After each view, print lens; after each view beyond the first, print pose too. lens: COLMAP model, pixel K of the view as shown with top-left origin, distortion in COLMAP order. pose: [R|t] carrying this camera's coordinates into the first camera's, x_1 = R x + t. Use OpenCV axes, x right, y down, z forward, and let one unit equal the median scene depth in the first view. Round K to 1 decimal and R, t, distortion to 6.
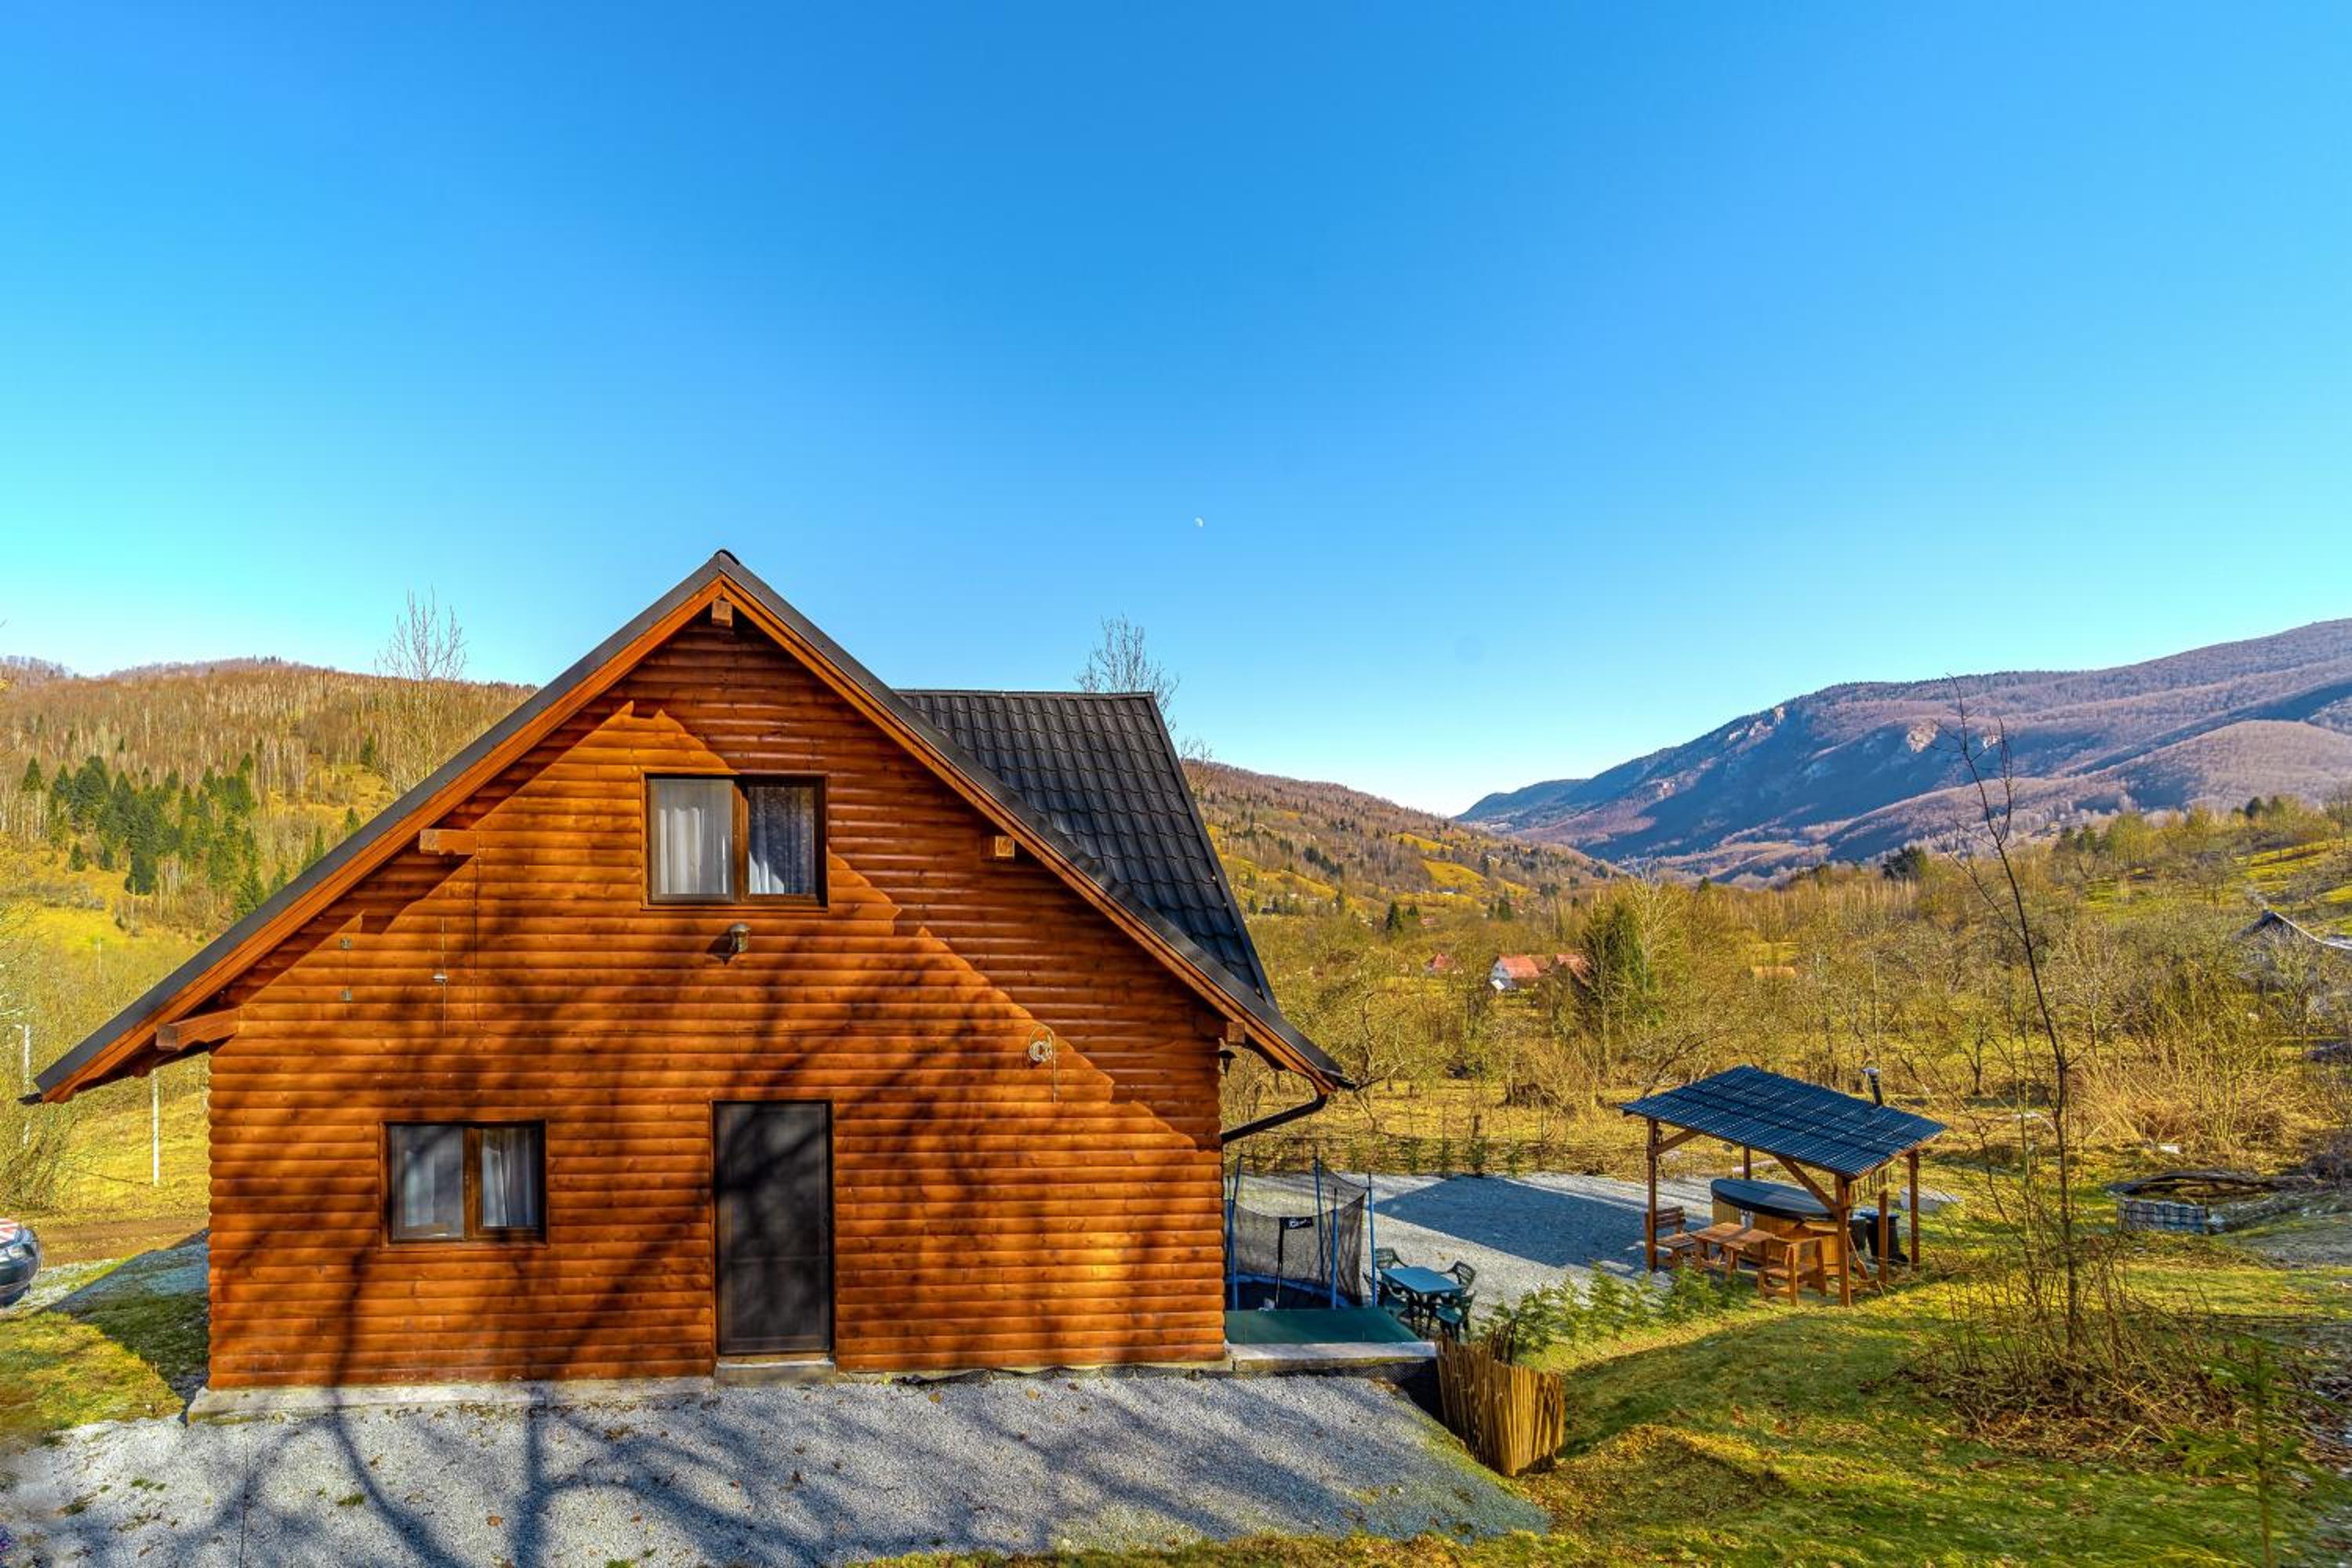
lens RADIAL K [[1757.3, 0, 1170.2], [0, 1757.3, 783.0], [0, 0, 1]] dist [-0.008300, 0.003259]
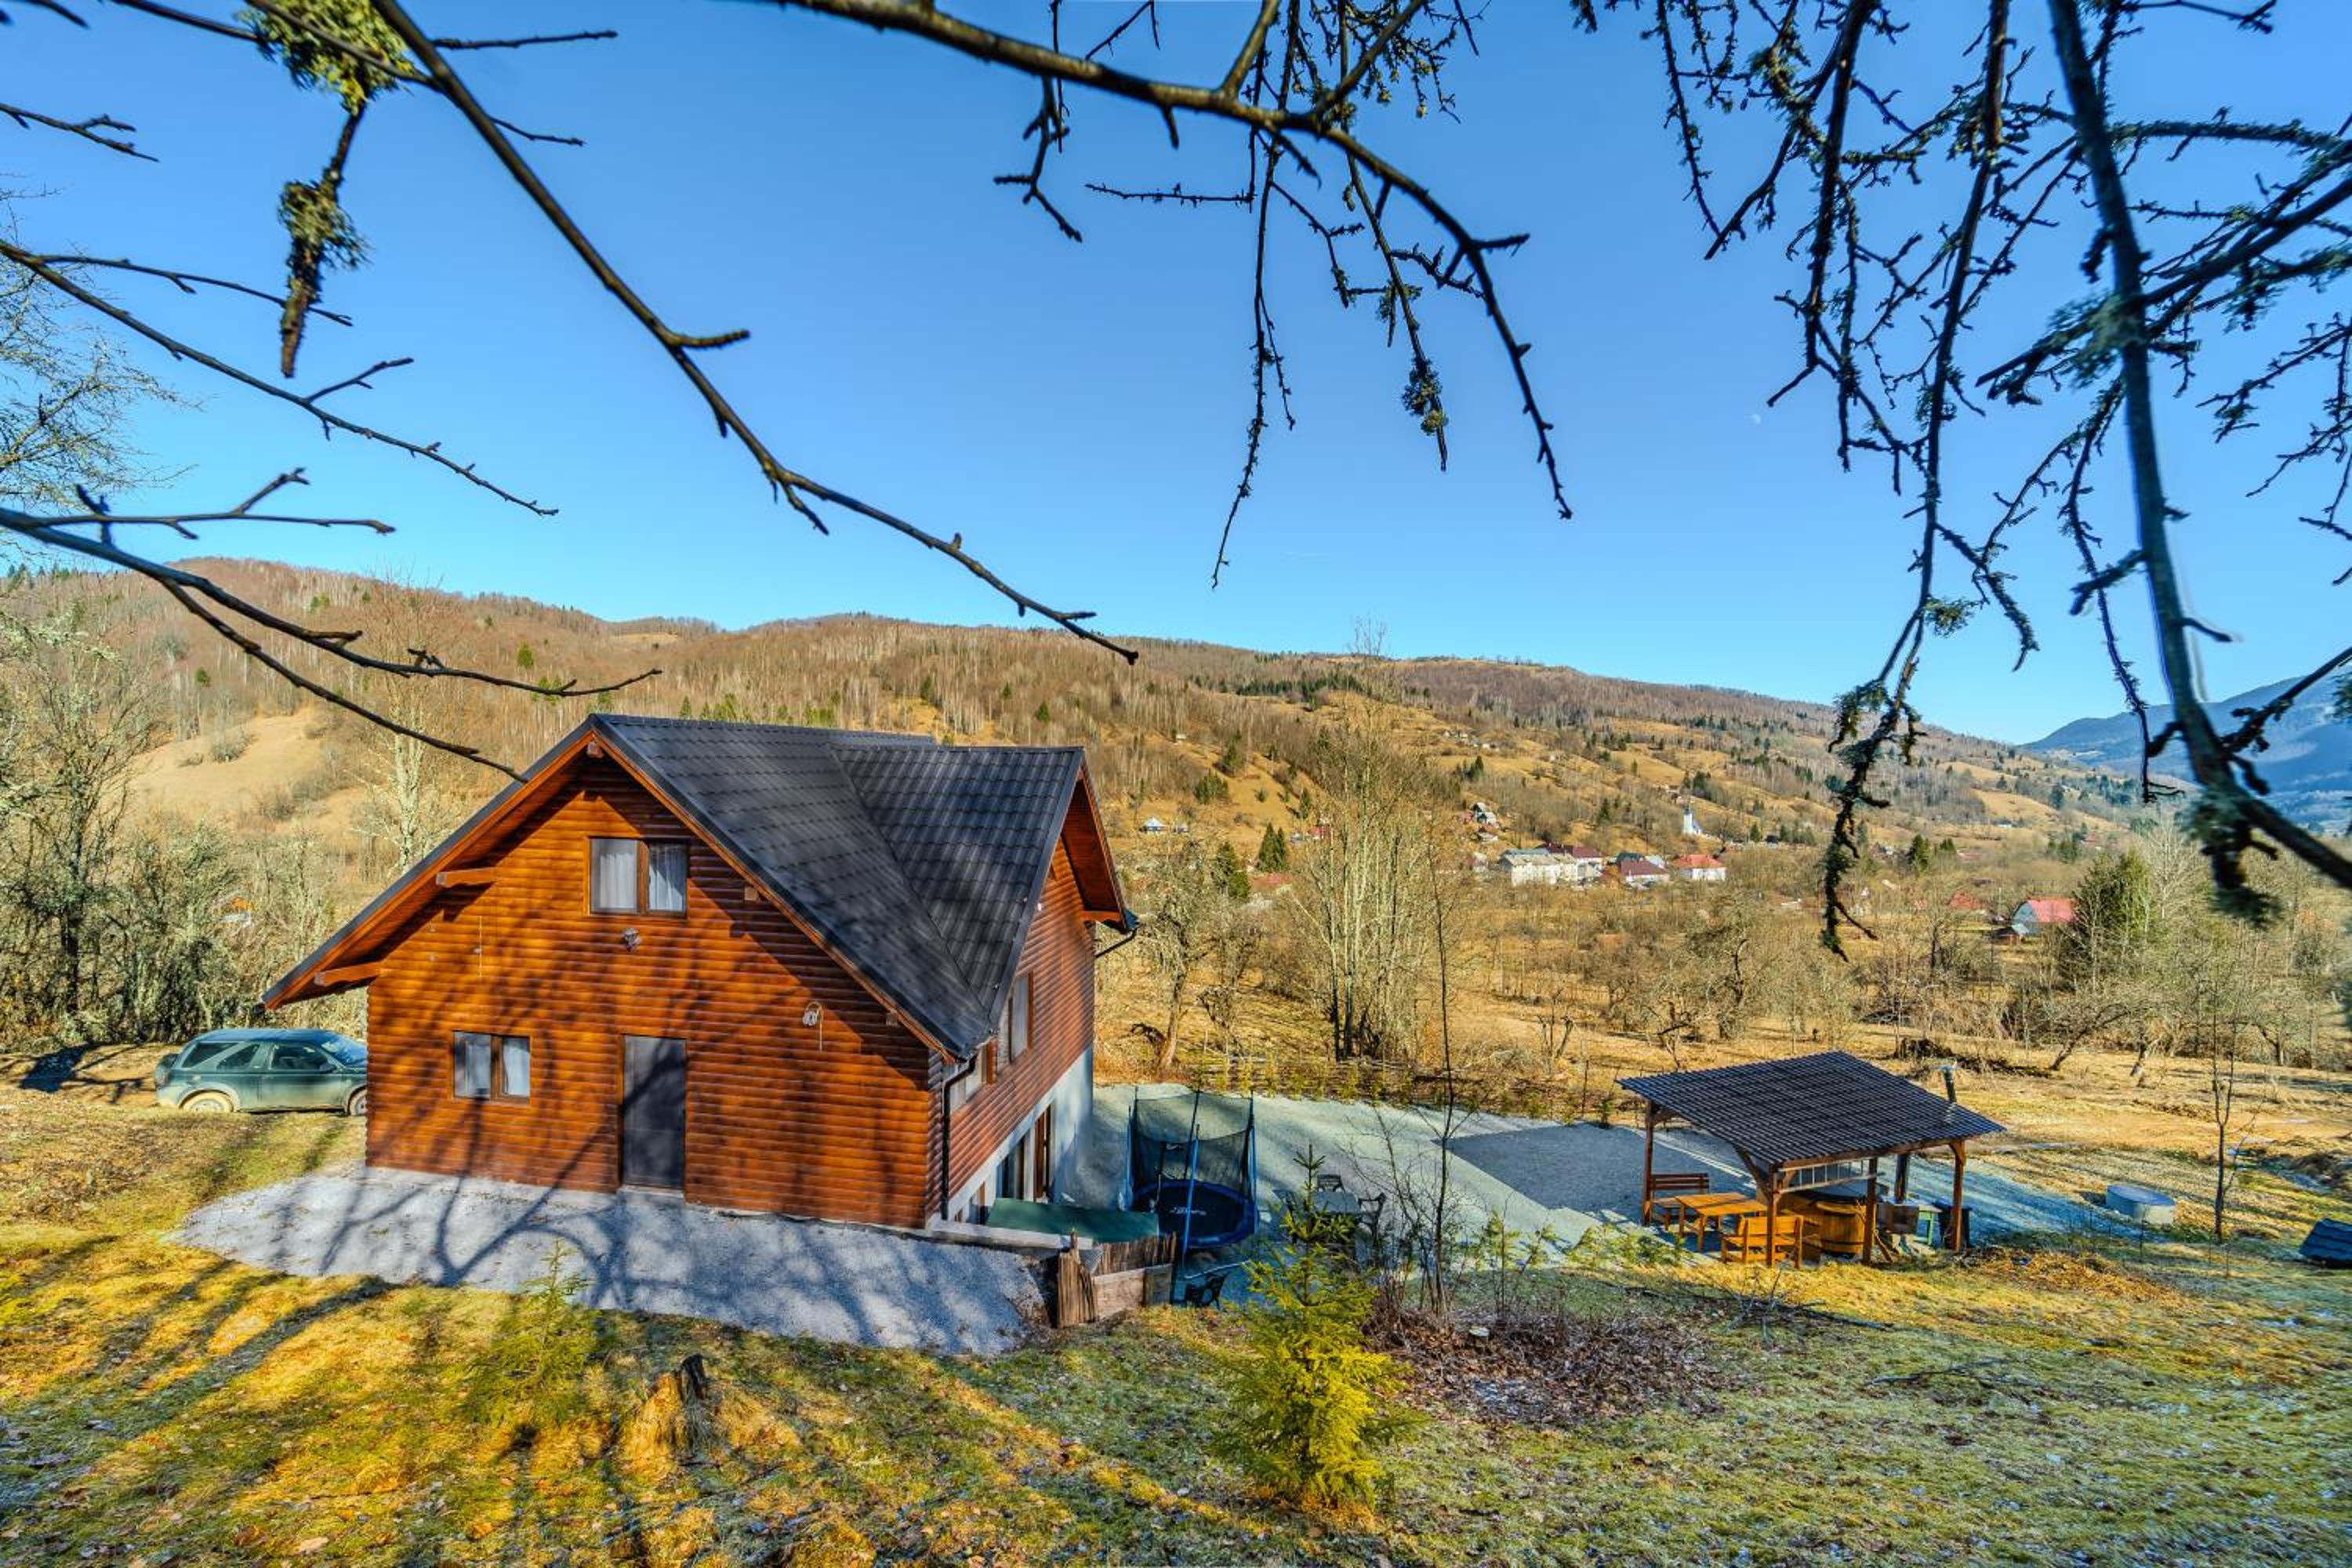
lens RADIAL K [[1757.3, 0, 1170.7], [0, 1757.3, 784.1], [0, 0, 1]] dist [-0.008300, 0.003259]
pose [[0.913387, 0.035953, -0.405502, 0.143954], [-0.006454, 0.997246, 0.073882, -0.029552], [0.407041, -0.064865, 0.911104, -0.048548]]
